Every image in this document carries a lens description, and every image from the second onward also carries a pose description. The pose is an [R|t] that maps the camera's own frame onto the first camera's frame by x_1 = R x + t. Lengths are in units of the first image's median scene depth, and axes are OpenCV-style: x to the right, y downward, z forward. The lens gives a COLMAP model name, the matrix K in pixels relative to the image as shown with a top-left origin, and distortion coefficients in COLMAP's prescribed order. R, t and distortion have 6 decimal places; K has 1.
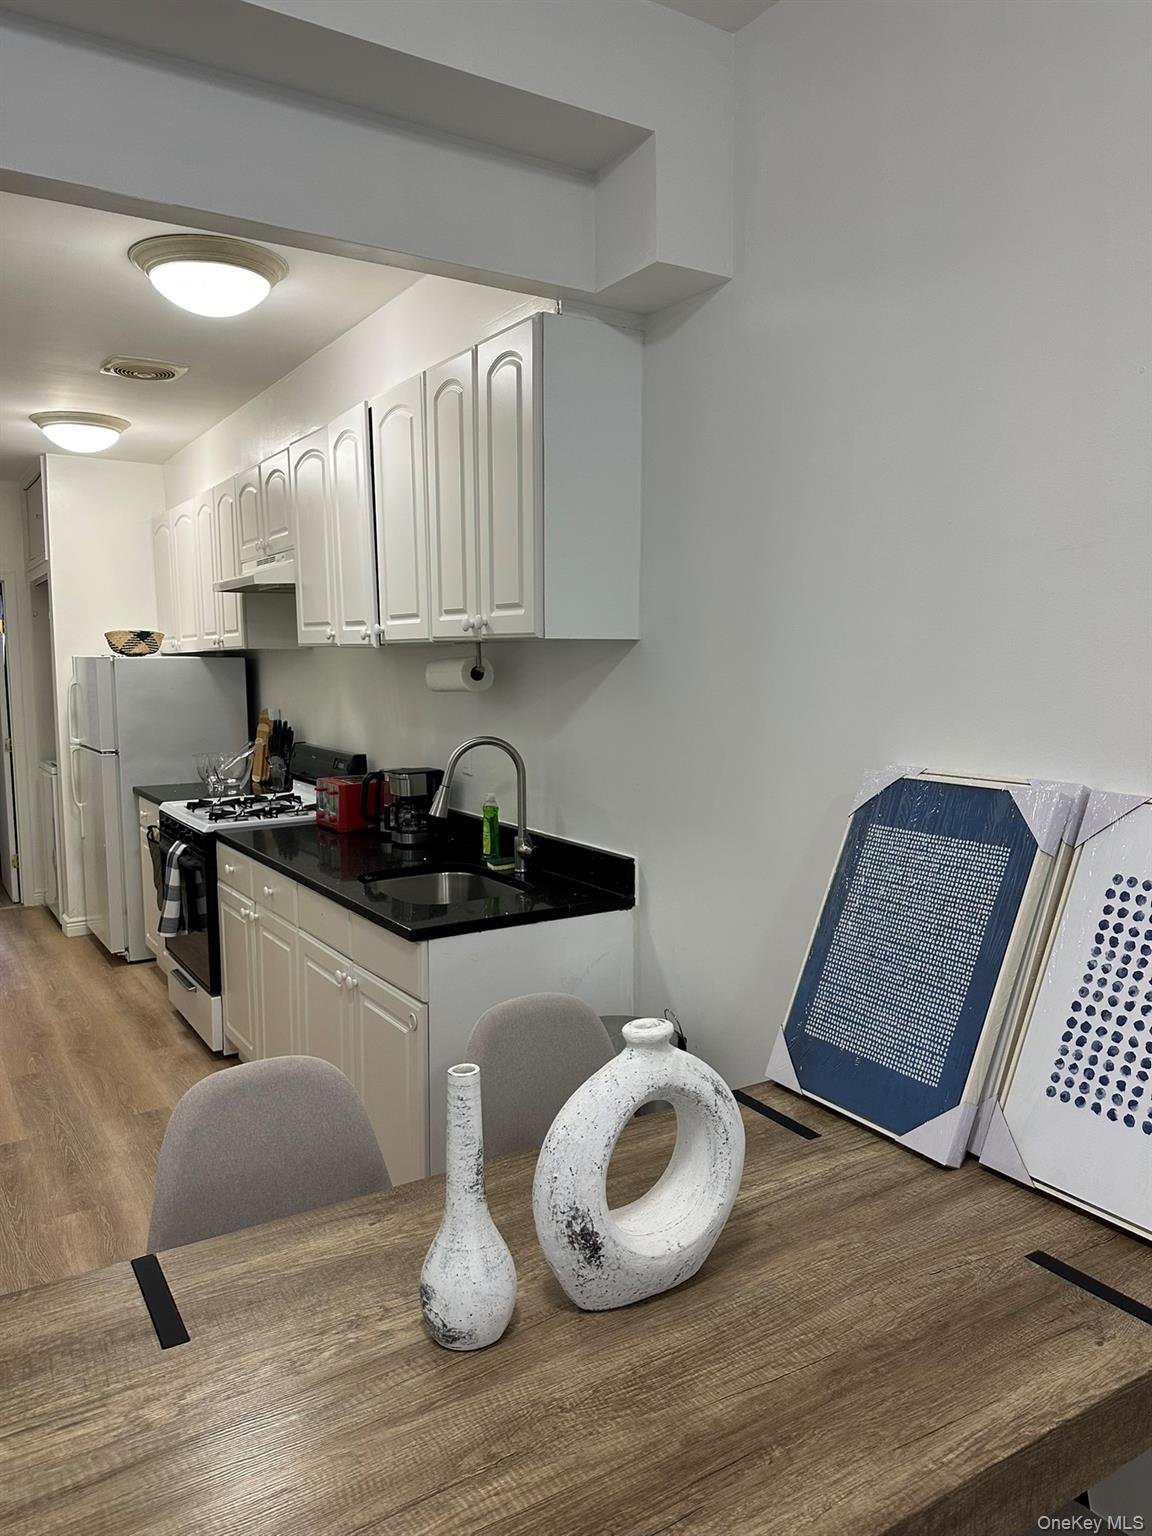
lens RADIAL K [[1104.2, 0, 581.7], [0, 1104.2, 793.7], [0, 0, 1]] dist [0.027984, -0.031232]
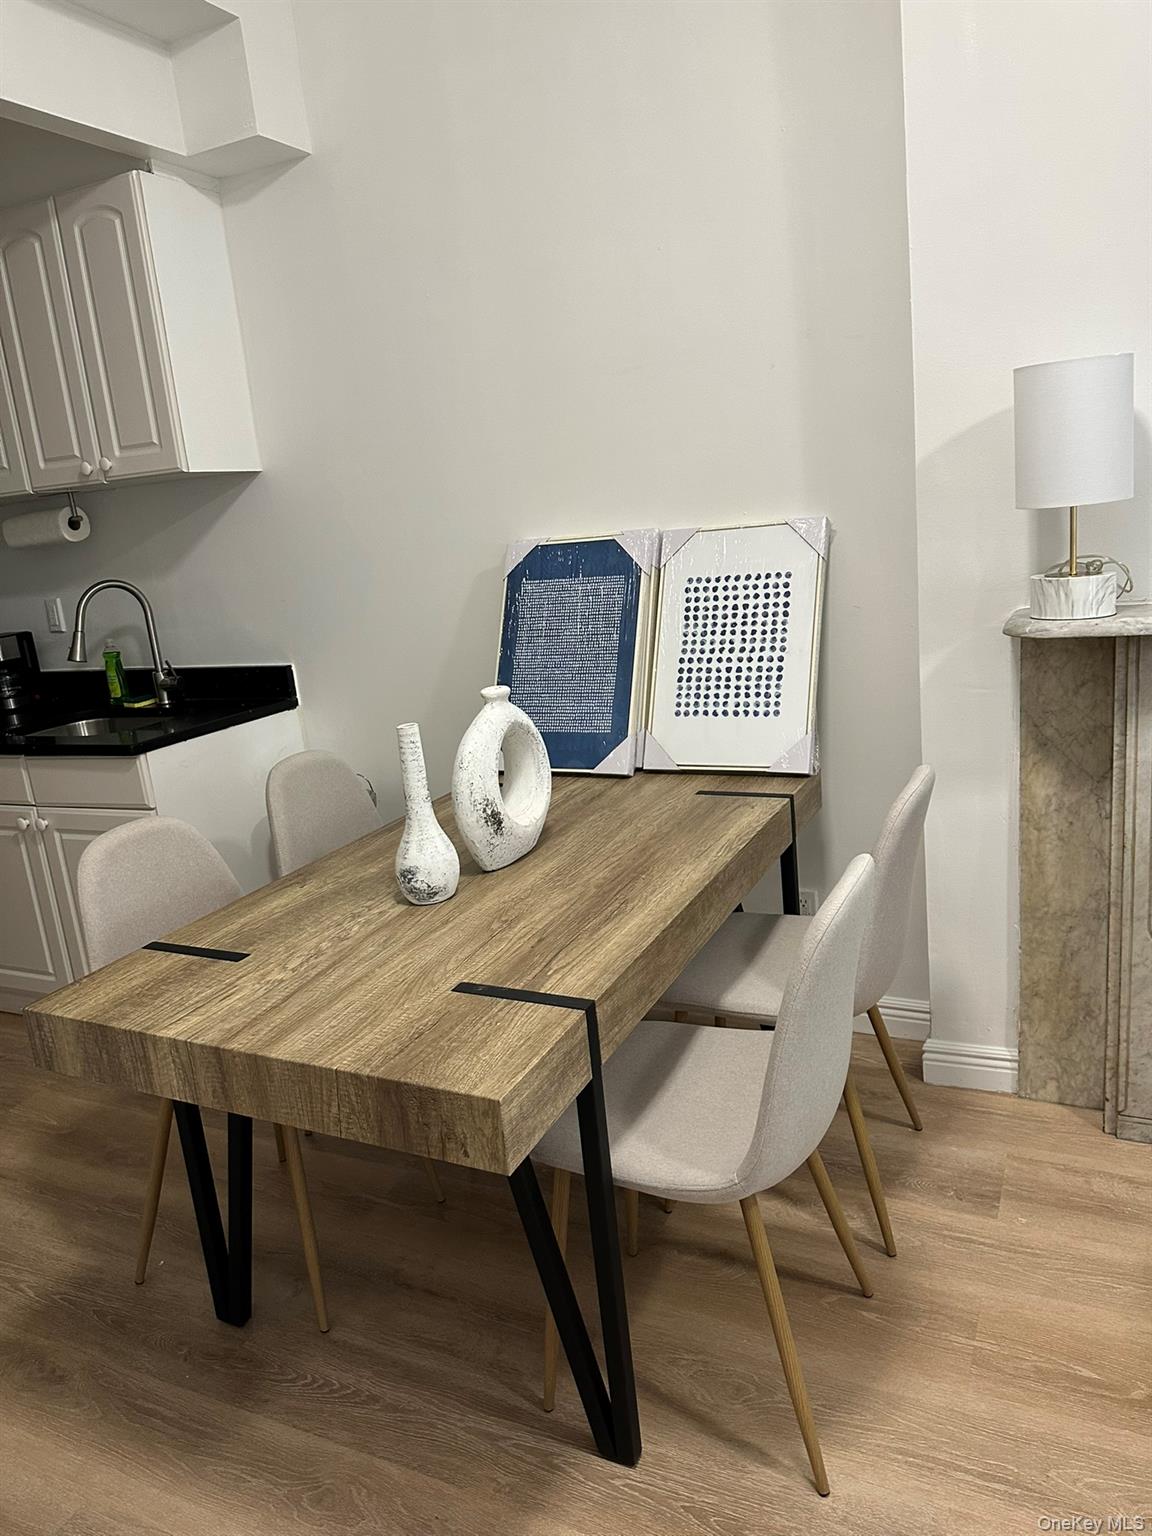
lens RADIAL K [[1078.0, 0, 576.0], [0, 1078.0, 768.0], [0, 0, 1]] dist [0.107862, -0.002973]
pose [[0.850570, -0.199131, 0.486701, -0.513687], [0.158295, 0.979557, 0.124140, 0.126267], [-0.501471, -0.028547, 0.864703, -0.323591]]
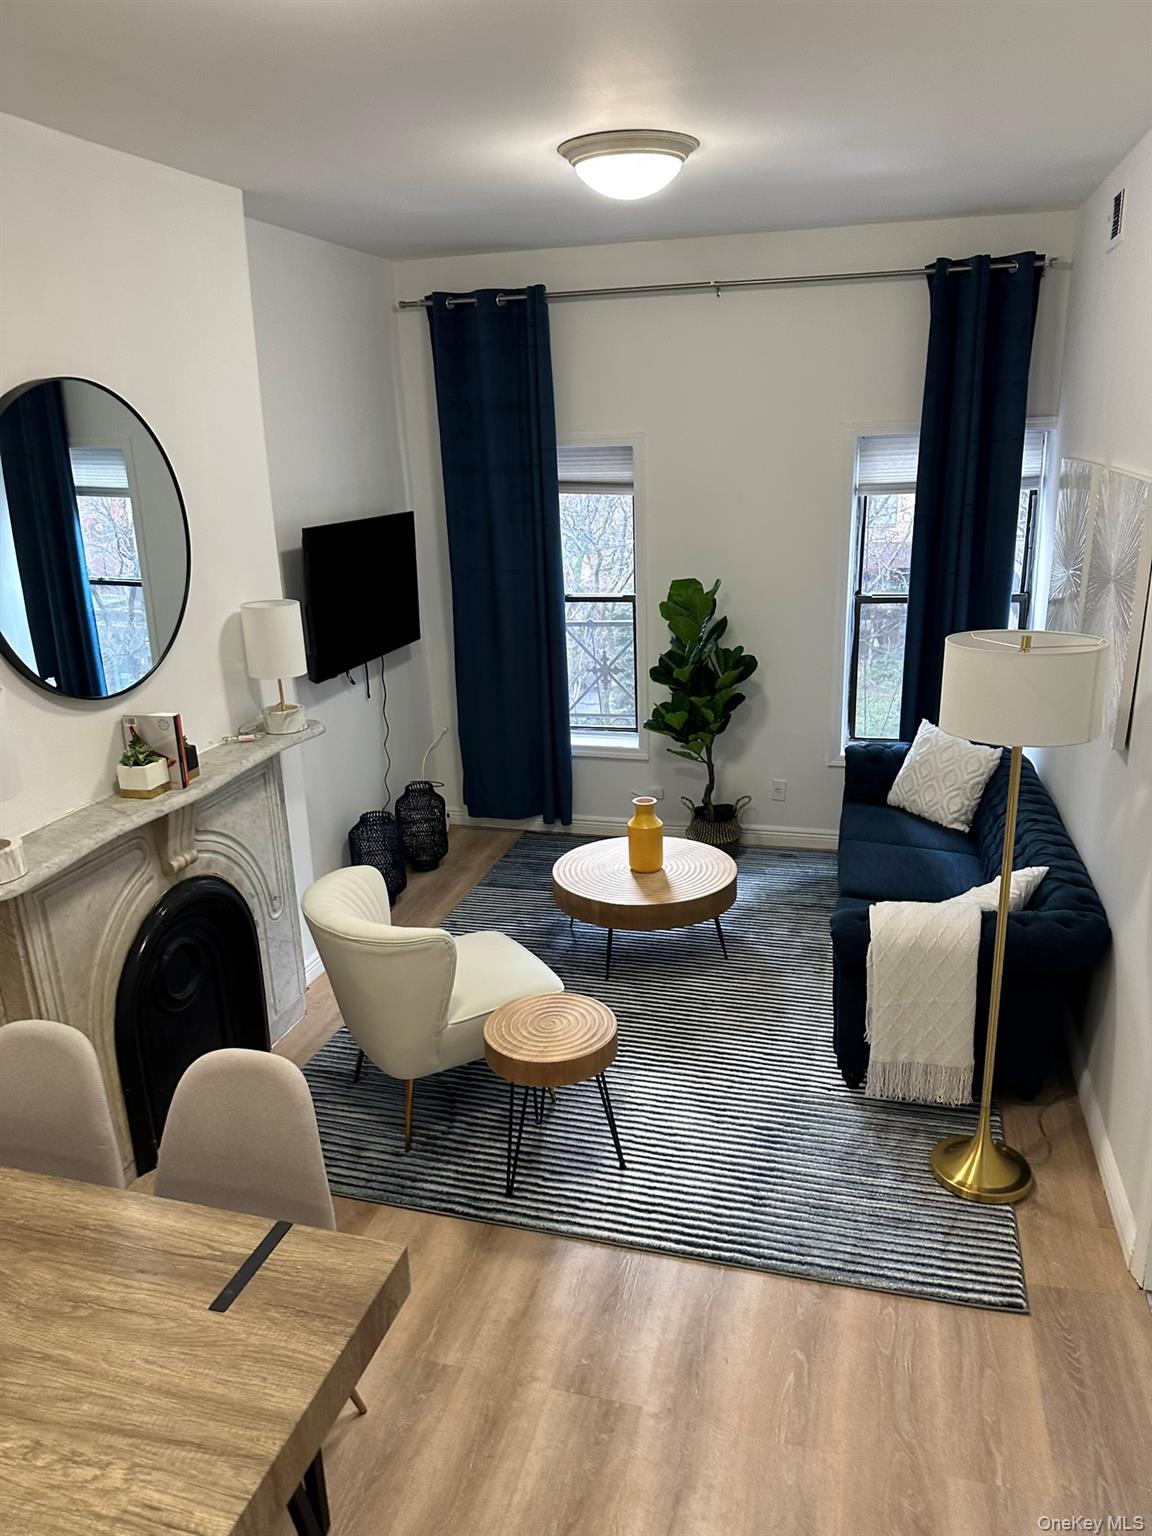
lens RADIAL K [[1078.0, 0, 576.0], [0, 1078.0, 768.0], [0, 0, 1]] dist [0.107862, -0.002973]
pose [[-0.641368, -0.215826, 0.736251, -1.161980], [0.118378, 0.920290, 0.372898, -0.503486], [-0.758046, 0.326321, -0.564696, 0.790080]]
